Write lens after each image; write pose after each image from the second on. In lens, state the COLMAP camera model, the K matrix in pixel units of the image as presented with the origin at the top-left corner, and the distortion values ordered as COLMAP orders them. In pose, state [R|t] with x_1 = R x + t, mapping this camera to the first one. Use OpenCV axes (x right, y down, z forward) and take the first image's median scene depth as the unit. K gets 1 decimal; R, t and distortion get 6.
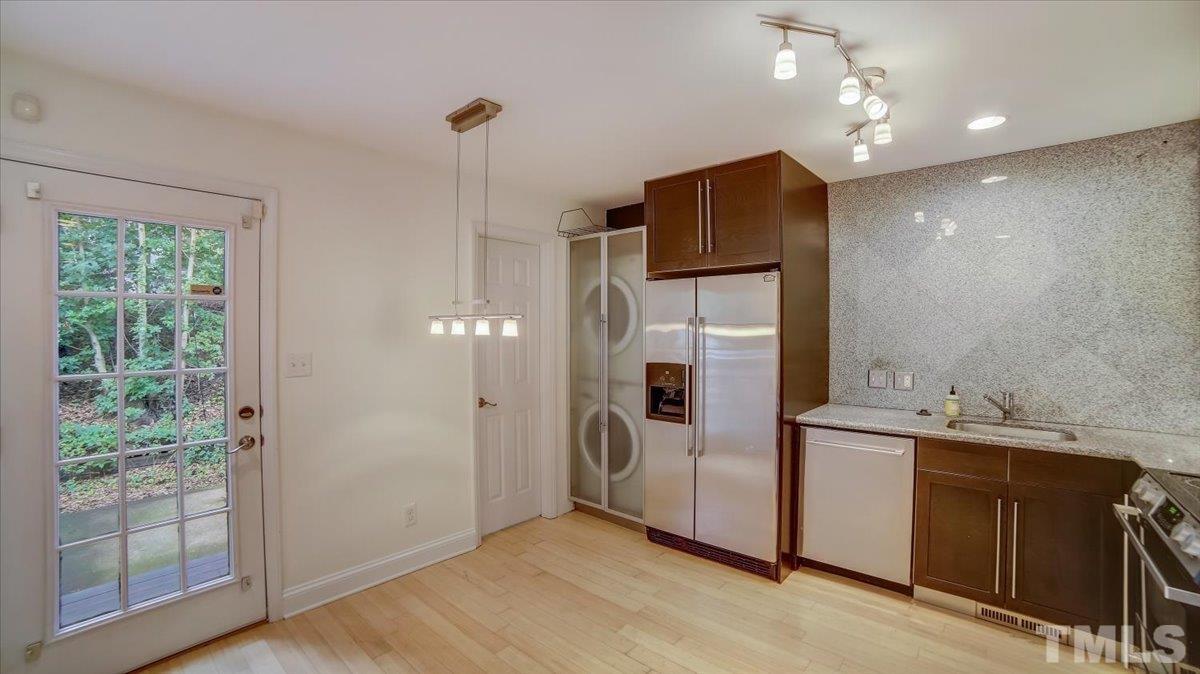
lens RADIAL K [[498.3, 0, 607.7], [0, 498.3, 329.3], [0, 0, 1]] dist [-0.105086, 0.040408]
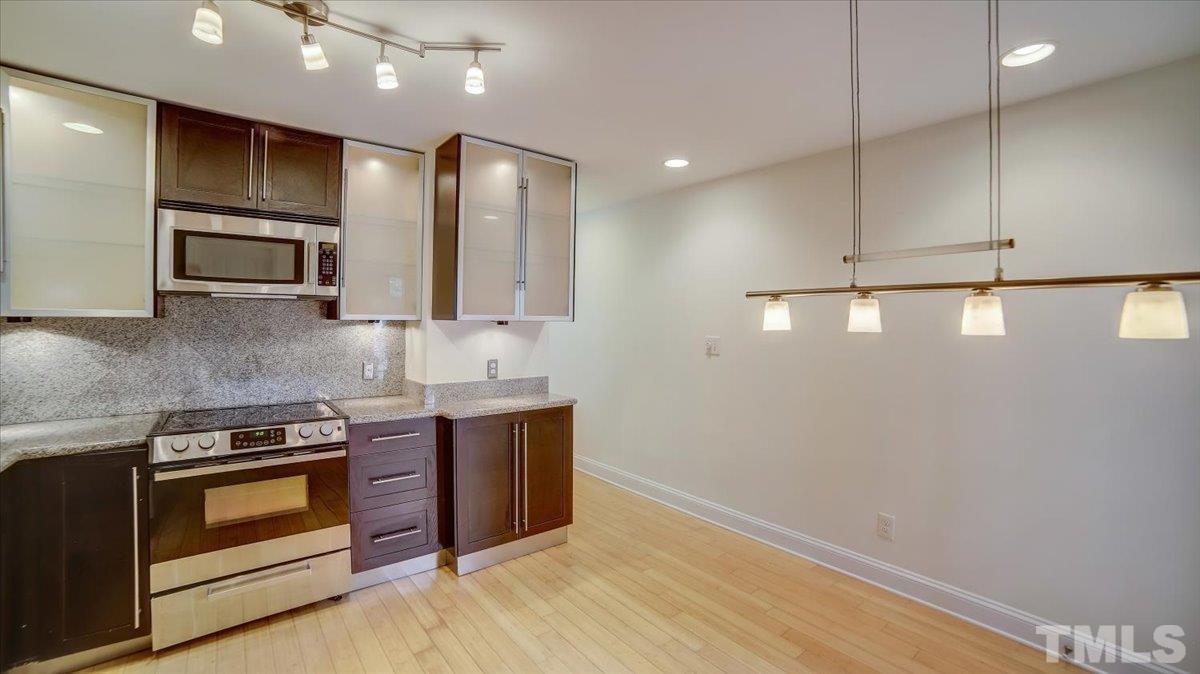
lens RADIAL K [[498.3, 0, 607.7], [0, 498.3, 329.3], [0, 0, 1]] dist [-0.105086, 0.040408]
pose [[-0.984334, -0.016348, 0.175557, -0.052665], [-0.012917, 0.999703, 0.020667, 0.001948], [-0.175842, 0.018076, -0.984252, 1.197903]]
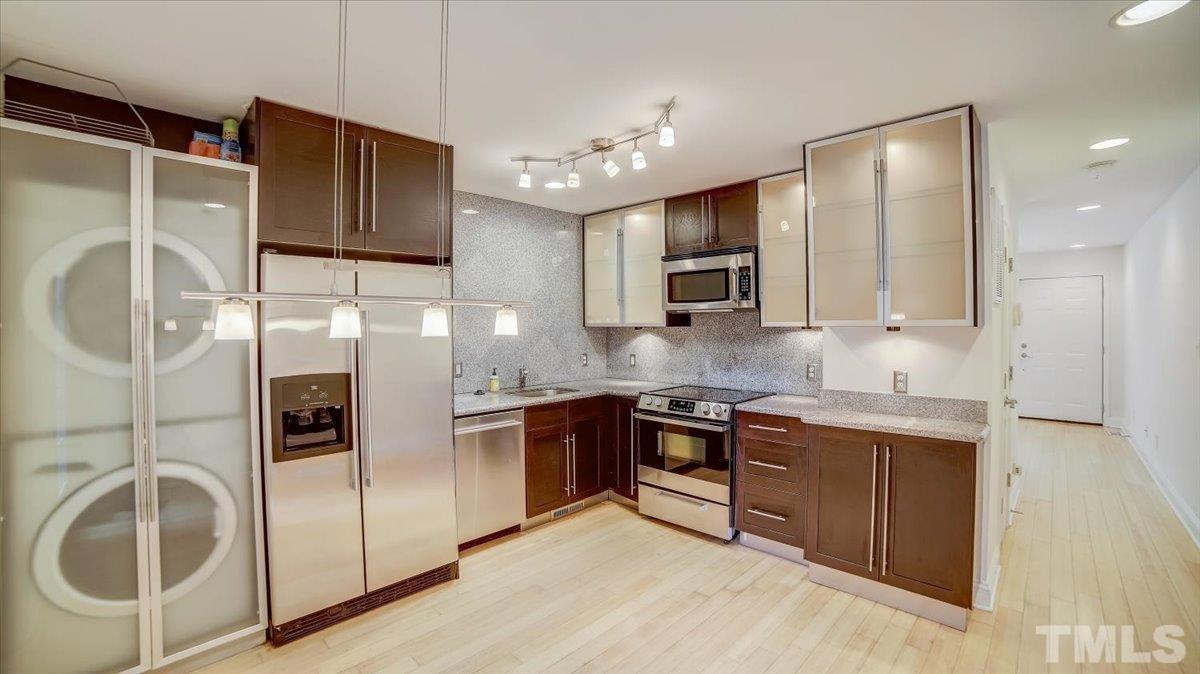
lens RADIAL K [[498.3, 0, 607.7], [0, 498.3, 329.3], [0, 0, 1]] dist [-0.105086, 0.040408]
pose [[0.055449, -0.011435, 0.998396, -0.616409], [0.008613, 0.999903, 0.010973, -0.000732], [-0.998424, 0.007991, 0.055543, 0.616928]]
